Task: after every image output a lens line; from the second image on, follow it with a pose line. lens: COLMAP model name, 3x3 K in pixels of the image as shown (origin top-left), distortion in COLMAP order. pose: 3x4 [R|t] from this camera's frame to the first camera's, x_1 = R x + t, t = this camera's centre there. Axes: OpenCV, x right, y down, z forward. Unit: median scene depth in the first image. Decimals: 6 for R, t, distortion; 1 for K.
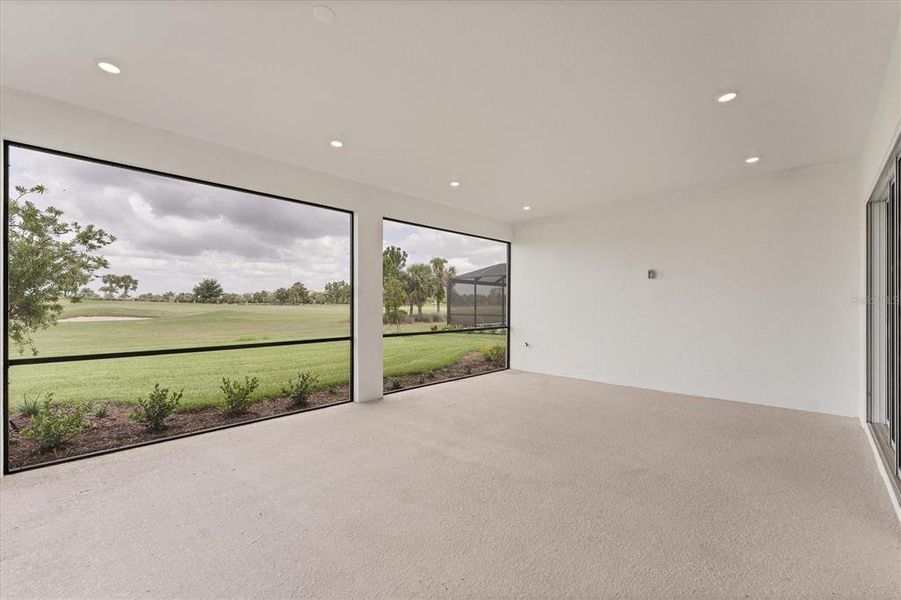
lens RADIAL K [[367.0, 0, 449.2], [0, 367.0, 300.7], [0, 0, 1]] dist [-0.000665, -0.000388]
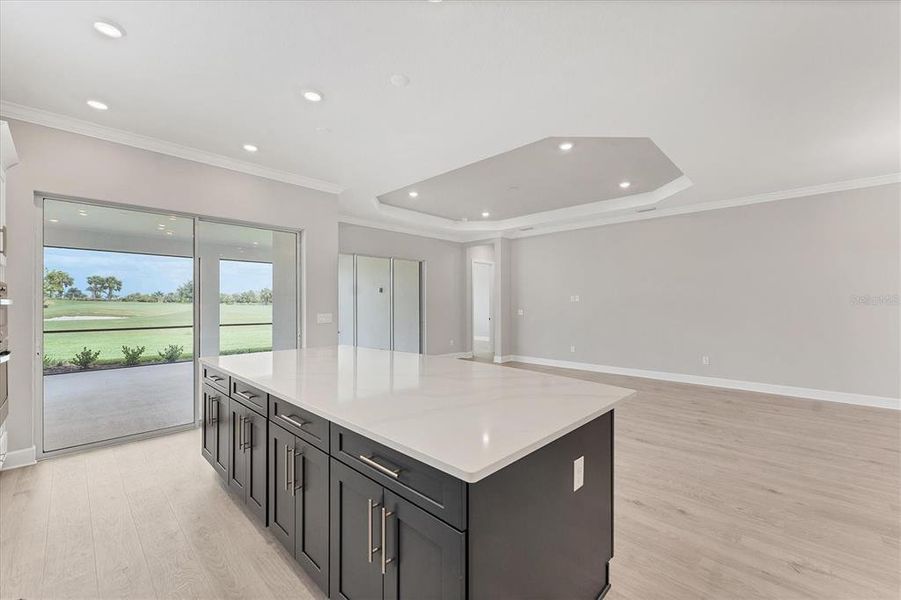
lens RADIAL K [[367.0, 0, 446.4], [0, 367.0, 300.3], [0, 0, 1]] dist [-0.000665, -0.000388]
pose [[0.999915, -0.001093, 0.012961, 0.061075], [0.001087, 0.999999, 0.000505, -0.001849], [-0.012962, -0.000490, 0.999916, -0.055072]]
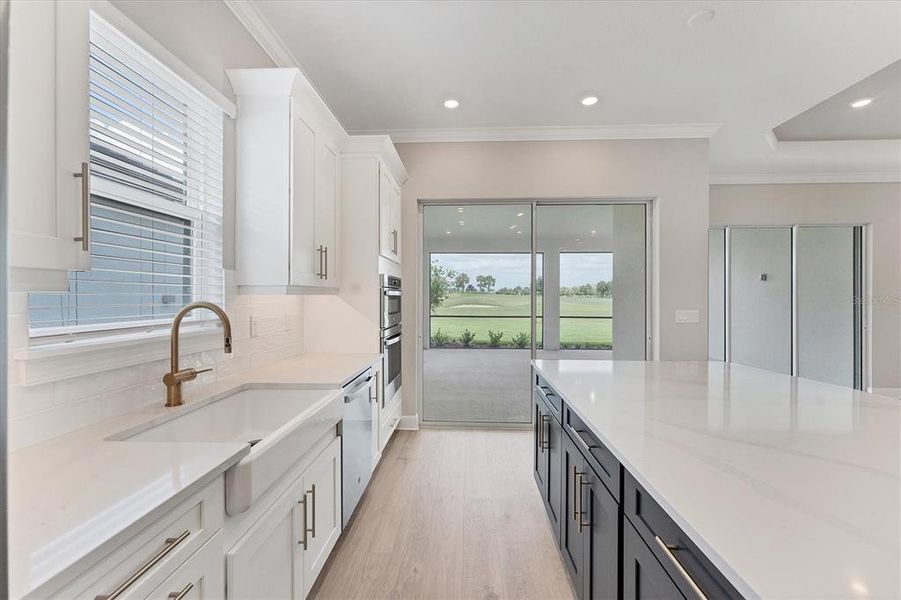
lens RADIAL K [[367.0, 0, 451.0], [0, 367.0, 299.9], [0, 0, 1]] dist [-0.000665, -0.000388]
pose [[0.671700, 0.010140, -0.740754, 0.054991], [0.003939, 0.999843, 0.017259, -0.001660], [0.740813, -0.014510, 0.671555, -0.043614]]
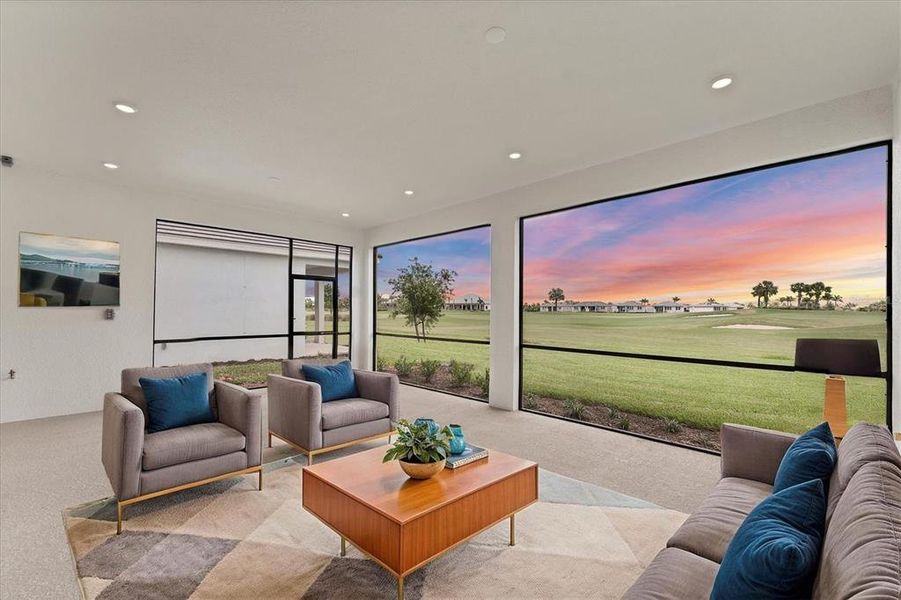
lens RADIAL K [[371.2, 0, 445.6], [0, 371.2, 305.1], [0, 0, 1]] dist [0.002511, 0.000208]
pose [[0.009355, -0.018073, -0.999793, 0.050511], [0.005089, 0.999825, -0.018026, 0.000604], [0.999943, -0.004920, 0.009446, 0.054218]]
